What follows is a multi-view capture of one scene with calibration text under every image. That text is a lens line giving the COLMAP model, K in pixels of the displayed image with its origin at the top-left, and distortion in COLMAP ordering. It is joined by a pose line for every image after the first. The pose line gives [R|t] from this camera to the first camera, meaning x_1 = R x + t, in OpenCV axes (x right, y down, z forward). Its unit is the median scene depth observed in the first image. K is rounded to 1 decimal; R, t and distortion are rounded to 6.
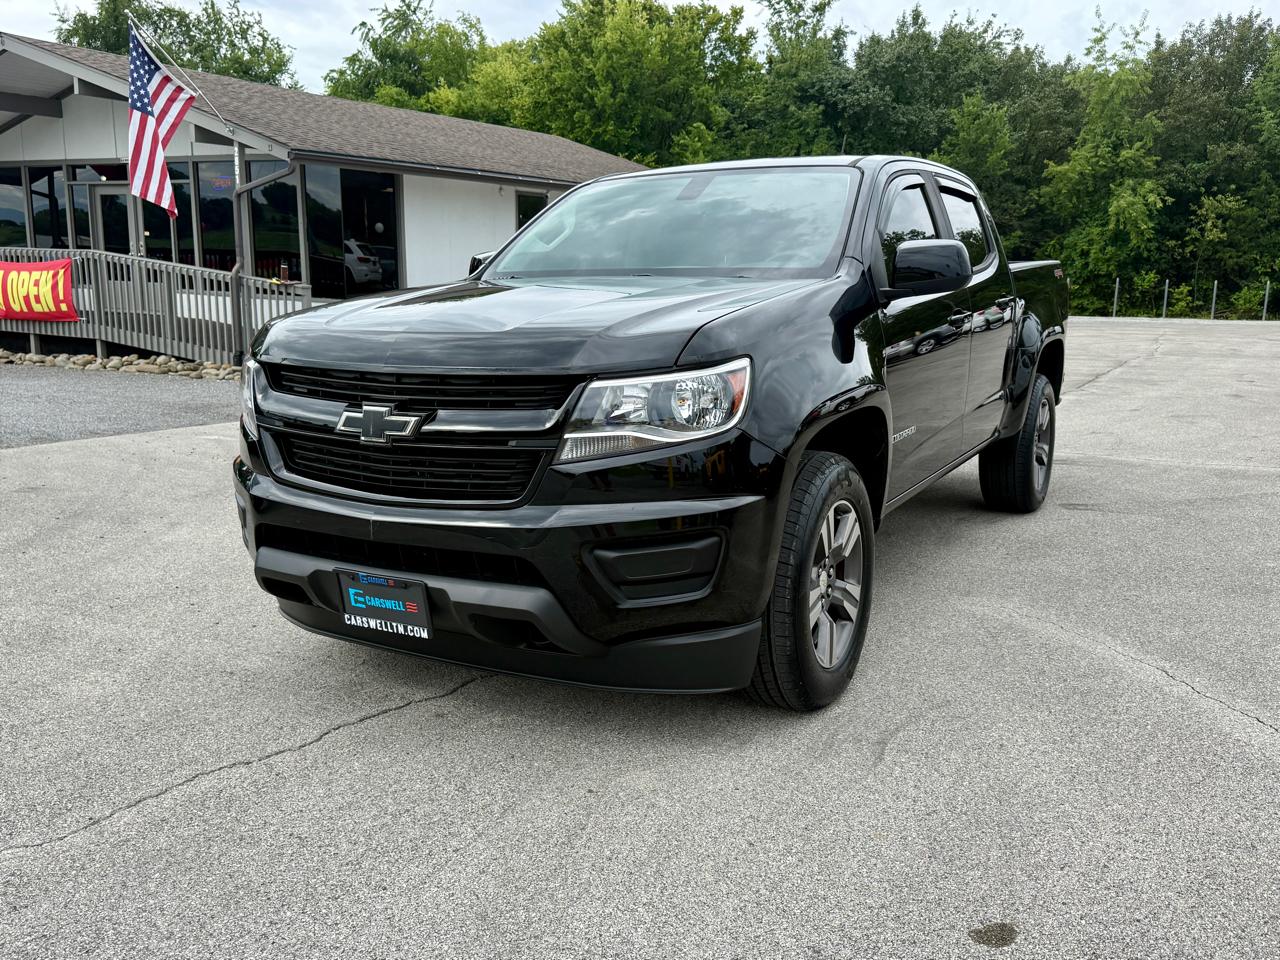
lens RADIAL K [[1248.9, 0, 640.0], [0, 1248.9, 480.0], [0, 0, 1]] dist [0.003356, -0.016394]
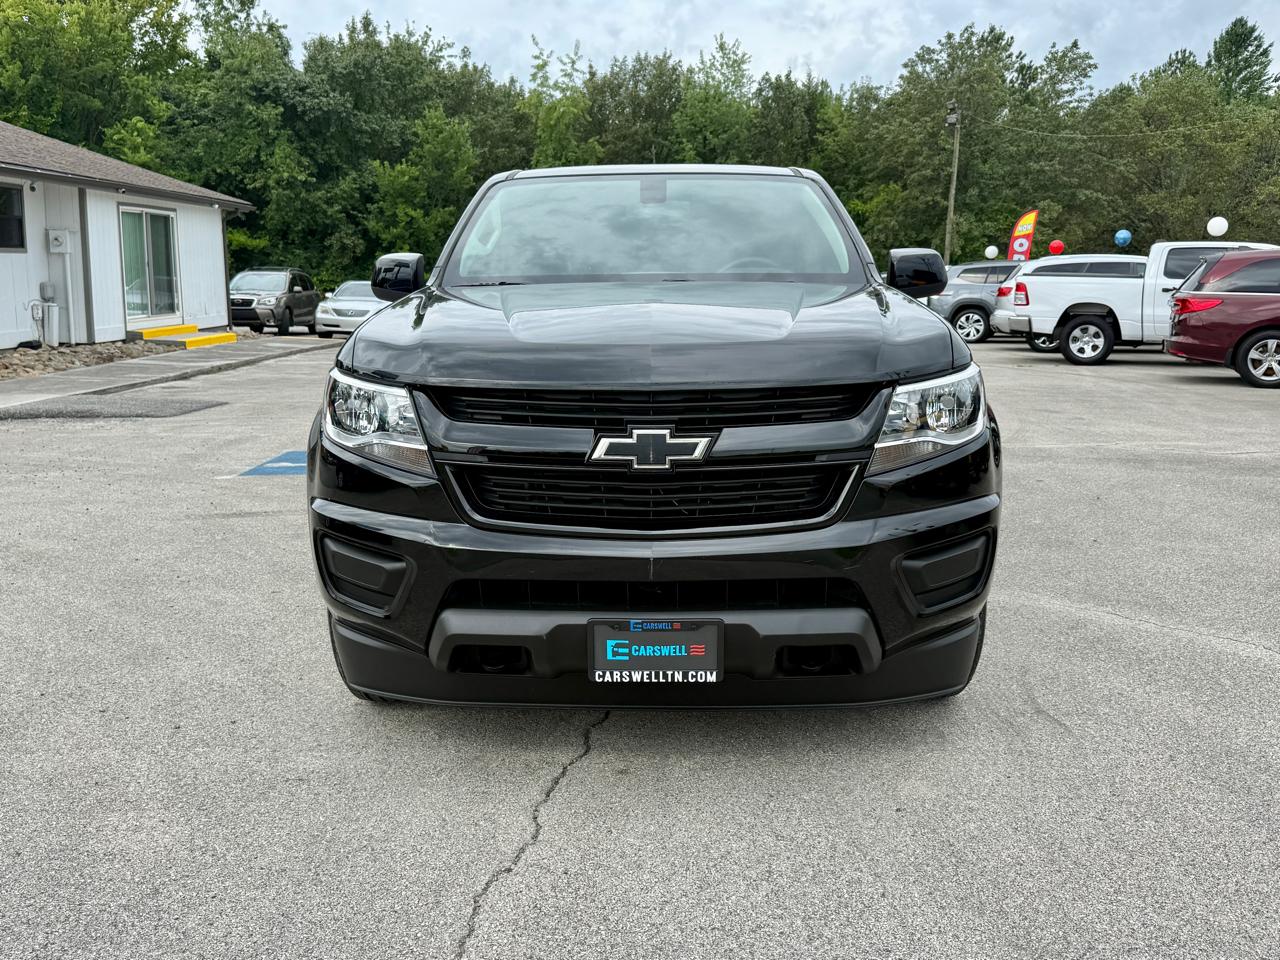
lens RADIAL K [[1241.0, 0, 640.0], [0, 1241.0, 480.0], [0, 0, 1]] dist [0.075140, -0.129811]
pose [[0.856472, -0.077037, 0.510413, -0.132905], [0.081556, 0.996576, 0.013565, -0.007067], [-0.509710, 0.030009, 0.859823, 0.049665]]
